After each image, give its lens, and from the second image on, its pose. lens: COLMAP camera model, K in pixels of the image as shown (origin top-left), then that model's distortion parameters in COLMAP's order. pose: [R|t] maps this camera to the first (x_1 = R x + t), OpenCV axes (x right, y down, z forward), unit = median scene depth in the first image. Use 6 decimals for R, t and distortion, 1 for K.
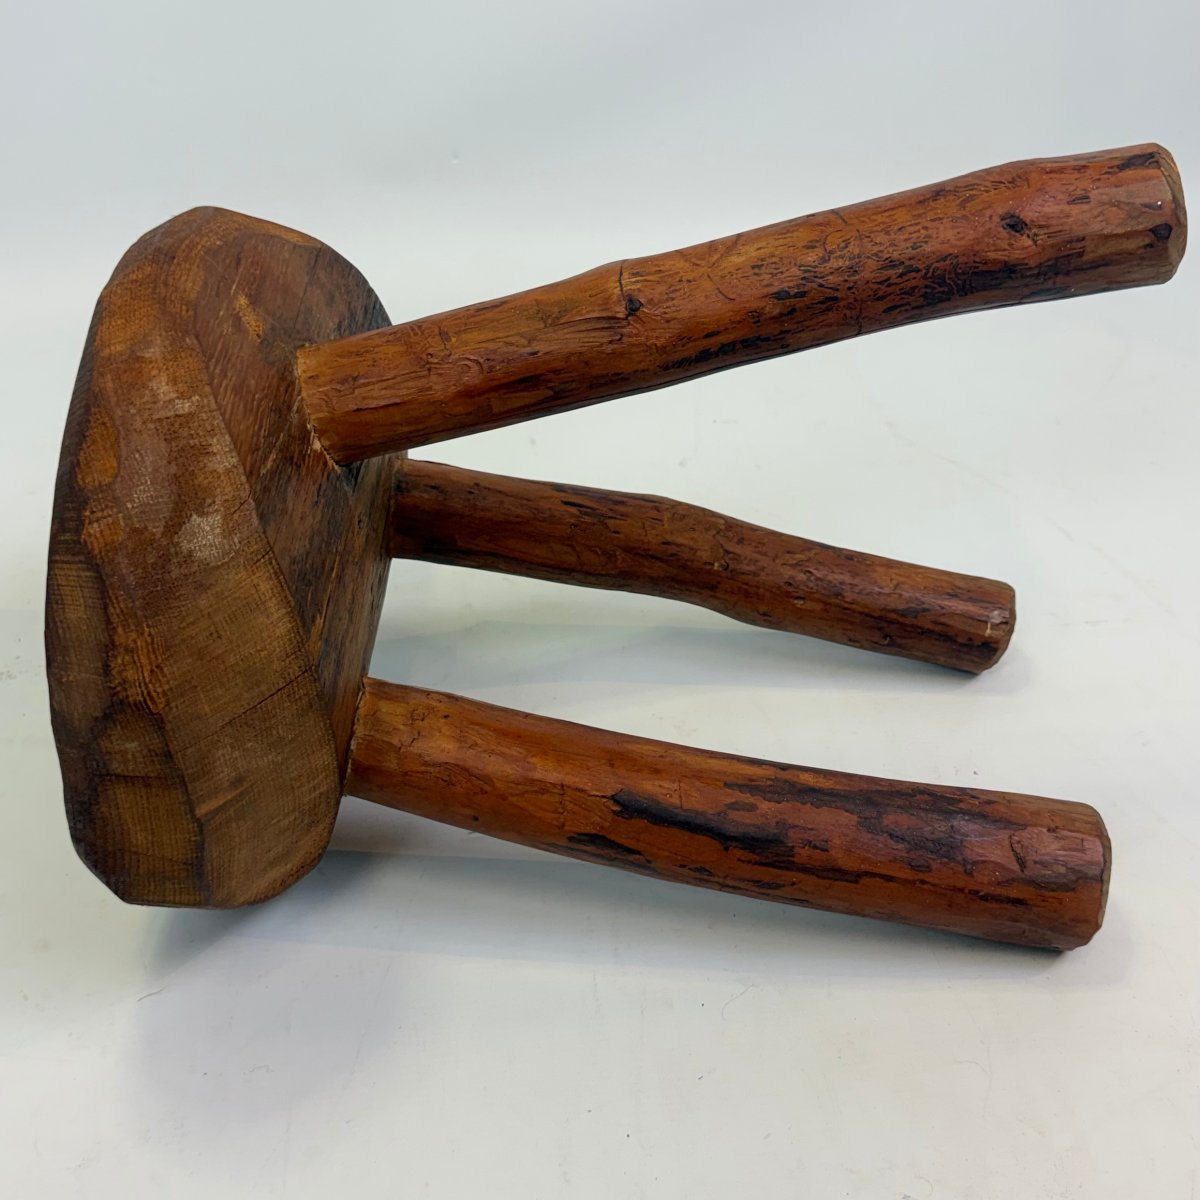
lens RADIAL K [[1525.7, 0, 610.1], [0, 1525.7, 594.2], [0, 0, 1]] dist [0.120032, 0.000000]
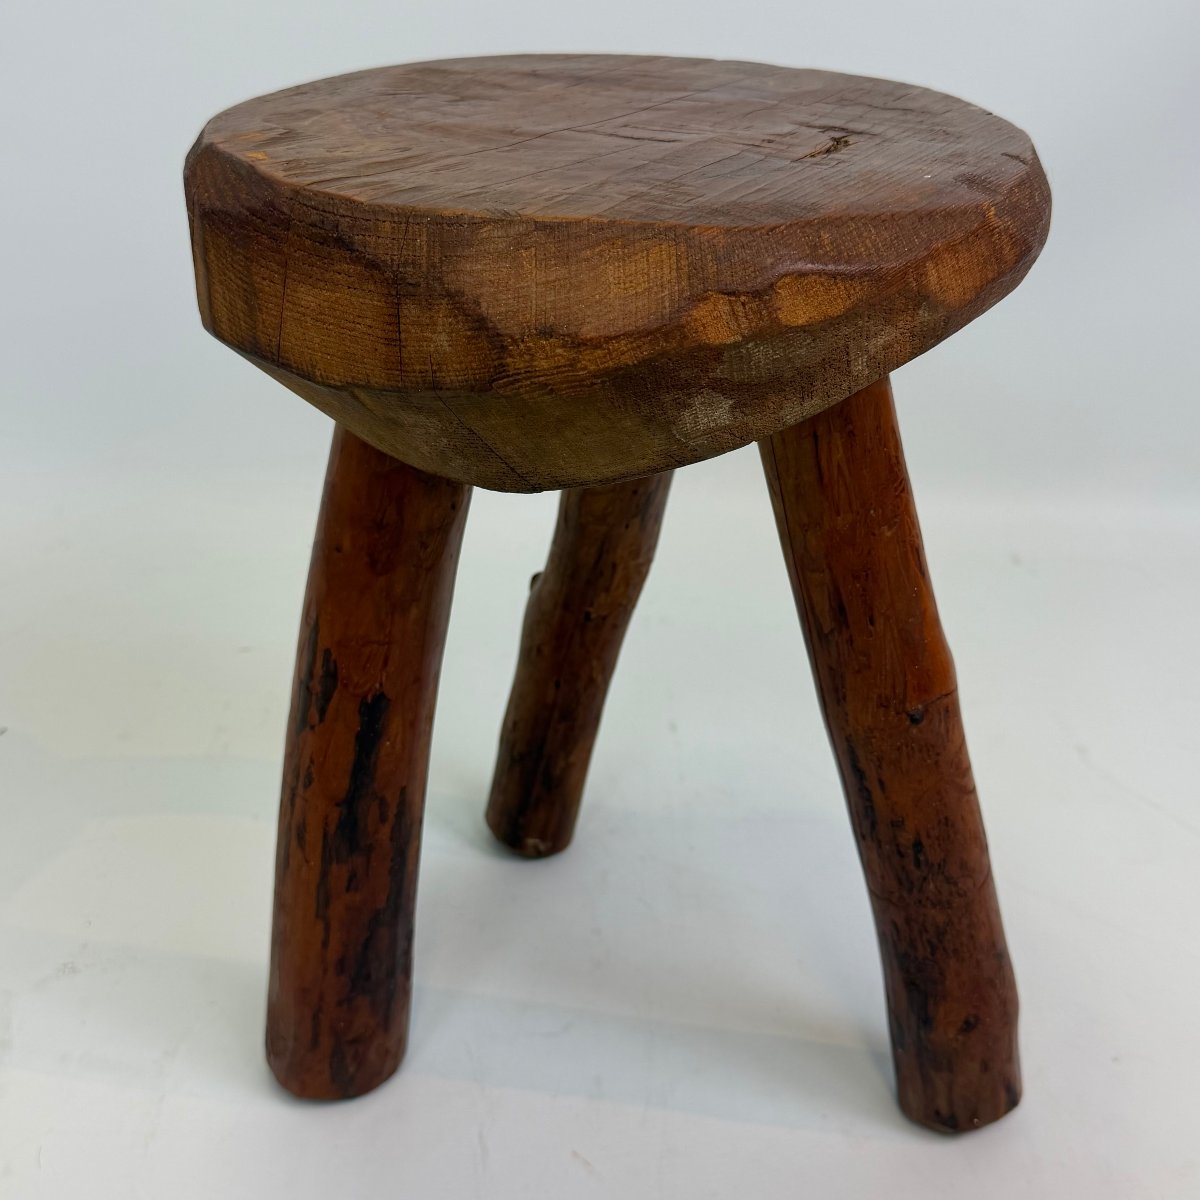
lens RADIAL K [[1525.7, 0, 606.9], [0, 1525.7, 602.7], [0, 0, 1]] dist [0.120032, 0.000000]
pose [[0.025331, 0.883196, 0.468319, -0.503087], [-0.989926, 0.087440, -0.111356, 0.103601], [-0.139299, -0.460781, 0.876514, 0.222821]]
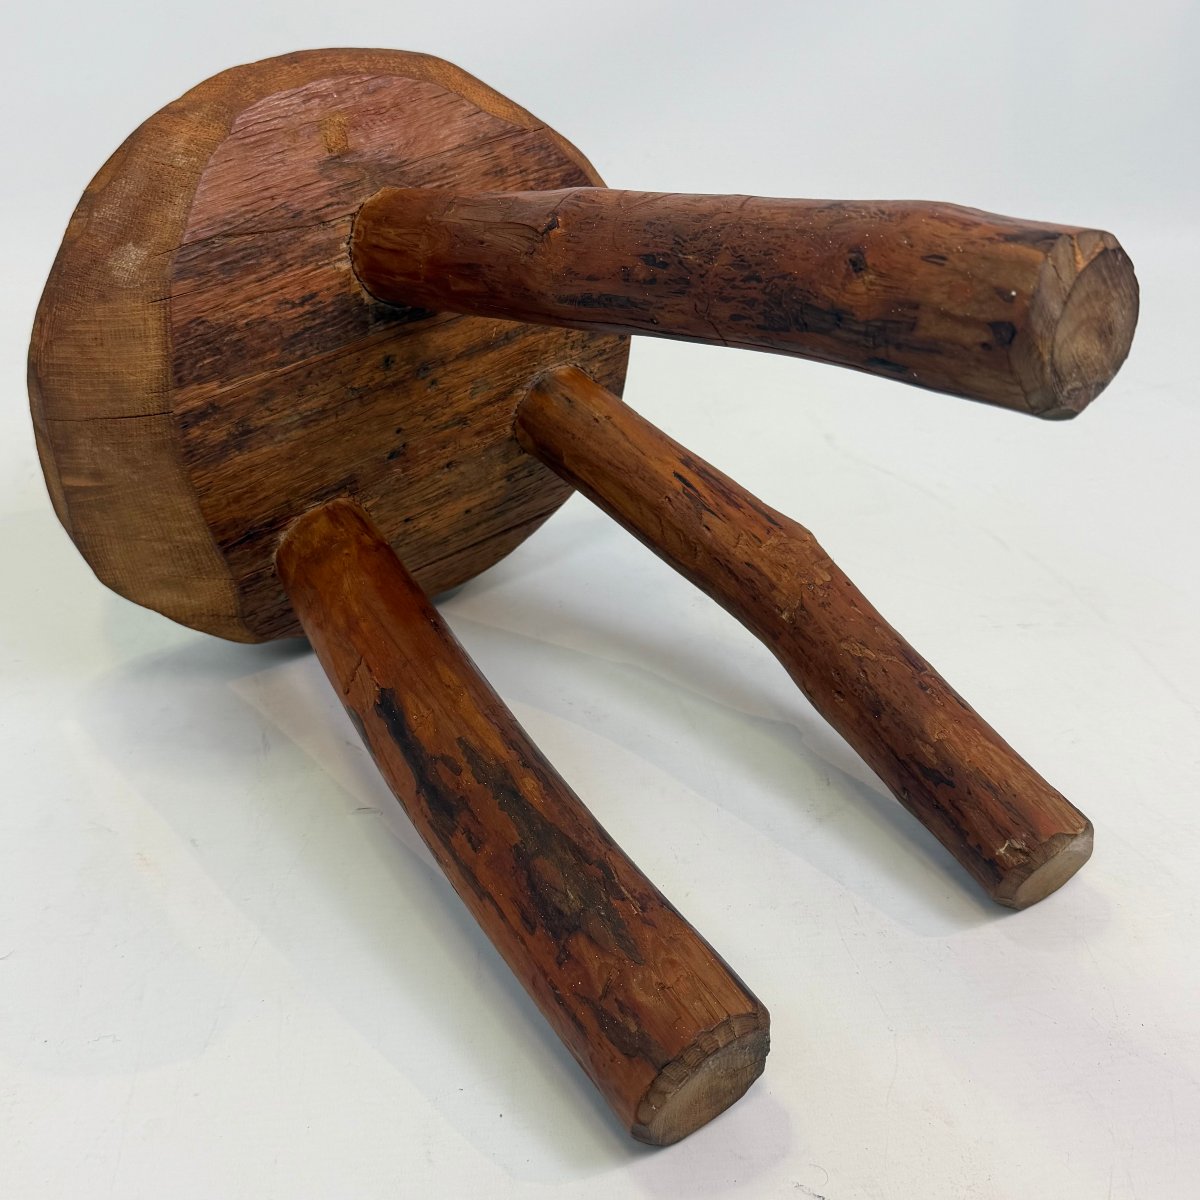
lens RADIAL K [[1525.7, 0, 594.0], [0, 1525.7, 601.8], [0, 0, 1]] dist [0.120032, 0.000000]
pose [[0.620599, 0.442819, -0.647123, 0.757849], [-0.468380, 0.871216, 0.146982, -0.137431], [0.628870, 0.211883, 0.748083, 0.353638]]
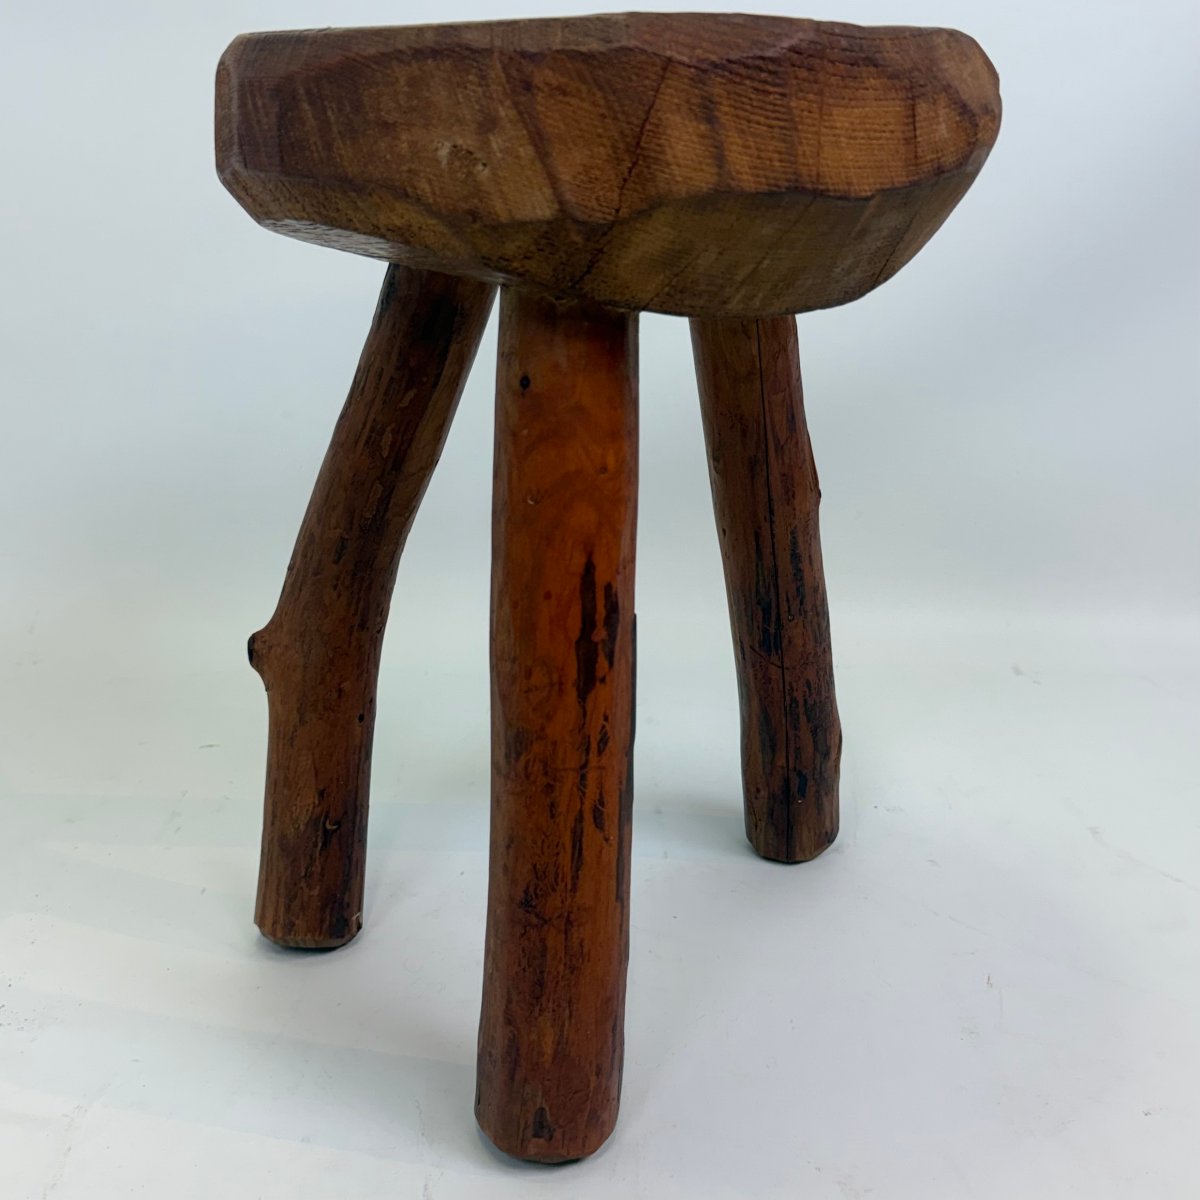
lens RADIAL K [[1525.7, 0, 595.8], [0, 1525.7, 591.4], [0, 0, 1]] dist [0.120032, 0.000000]
pose [[0.018694, 0.938601, 0.344496, -0.340553], [-0.278053, 0.335845, -0.899942, 1.003063], [-0.960384, -0.078965, 0.267259, 0.841914]]
